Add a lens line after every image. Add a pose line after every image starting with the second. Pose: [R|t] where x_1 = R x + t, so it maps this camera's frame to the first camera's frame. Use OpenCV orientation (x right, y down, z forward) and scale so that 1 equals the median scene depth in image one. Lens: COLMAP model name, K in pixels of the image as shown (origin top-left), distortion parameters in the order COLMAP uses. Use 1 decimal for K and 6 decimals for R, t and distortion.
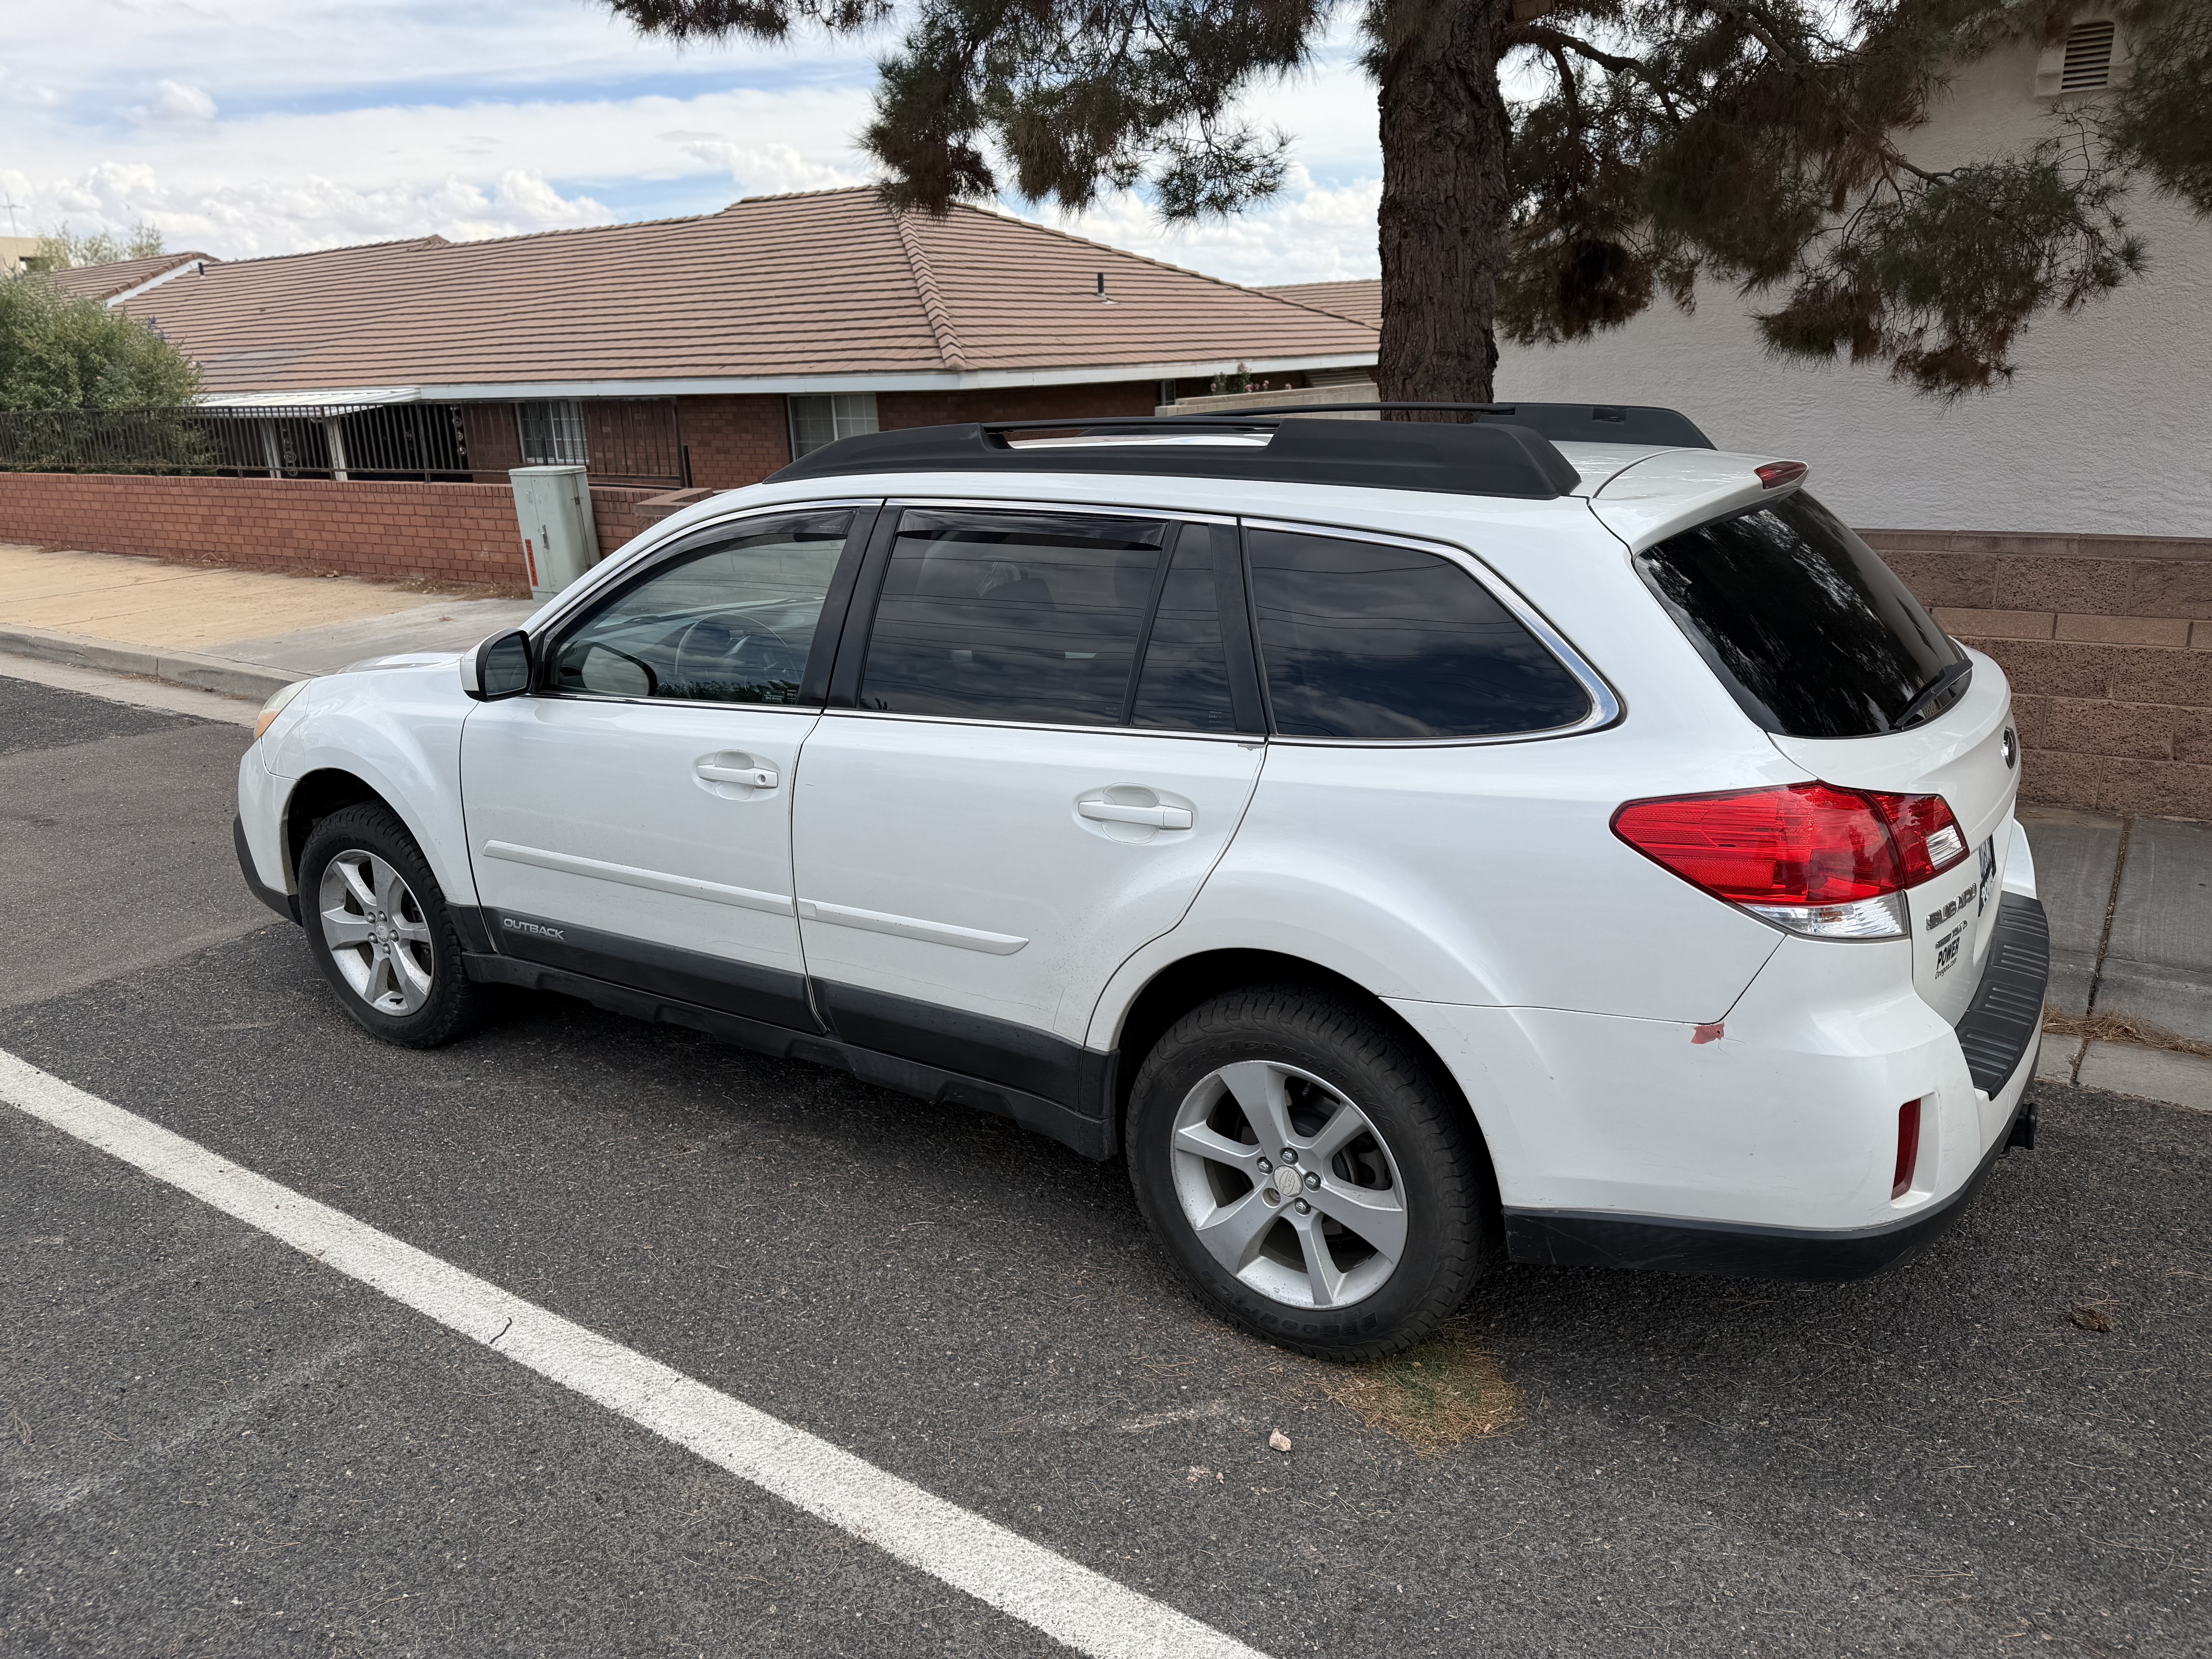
lens RADIAL K [[1566.6, 0, 1106.0], [0, 1566.6, 829.5], [0, 0, 1]] dist [-0.022443, 0.001045]
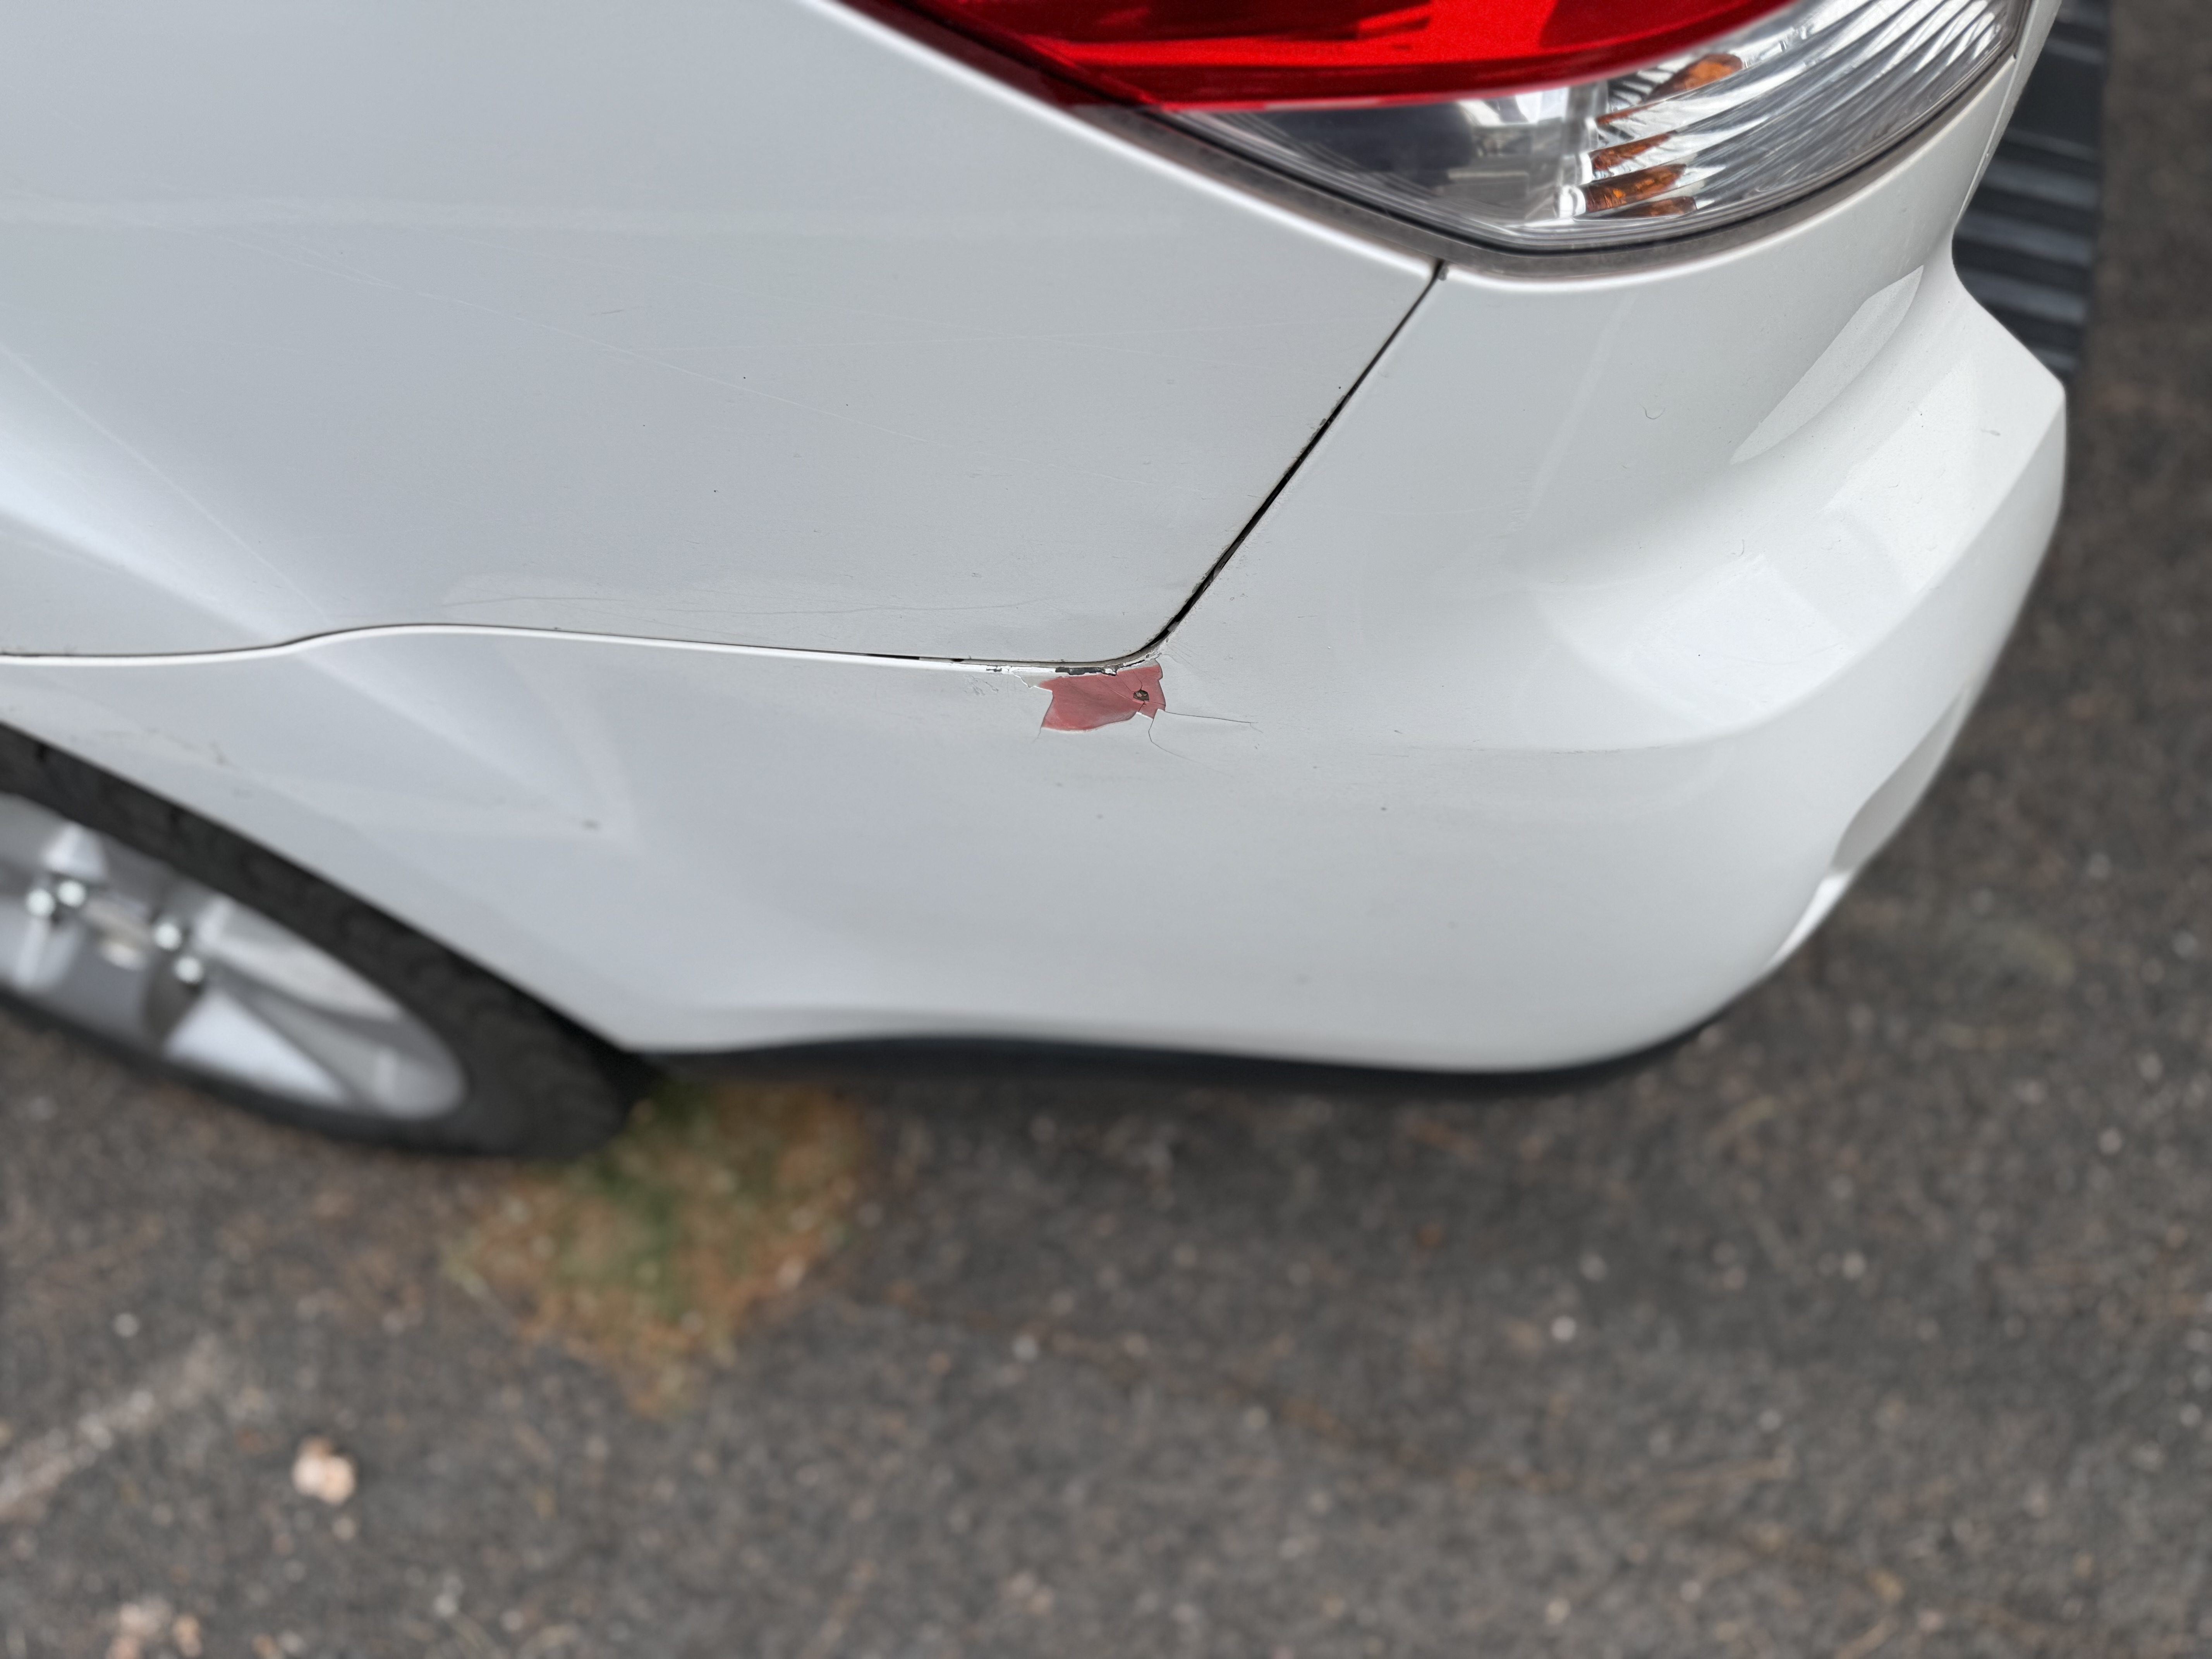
lens RADIAL K [[1566.6, 0, 1106.0], [0, 1566.6, 829.5], [0, 0, 1]] dist [-0.022443, 0.001045]
pose [[0.952300, -0.278434, 0.124895, 0.328861], [0.124944, 0.729149, 0.672852, -0.003703], [-0.278413, -0.625152, 0.729158, 0.767151]]
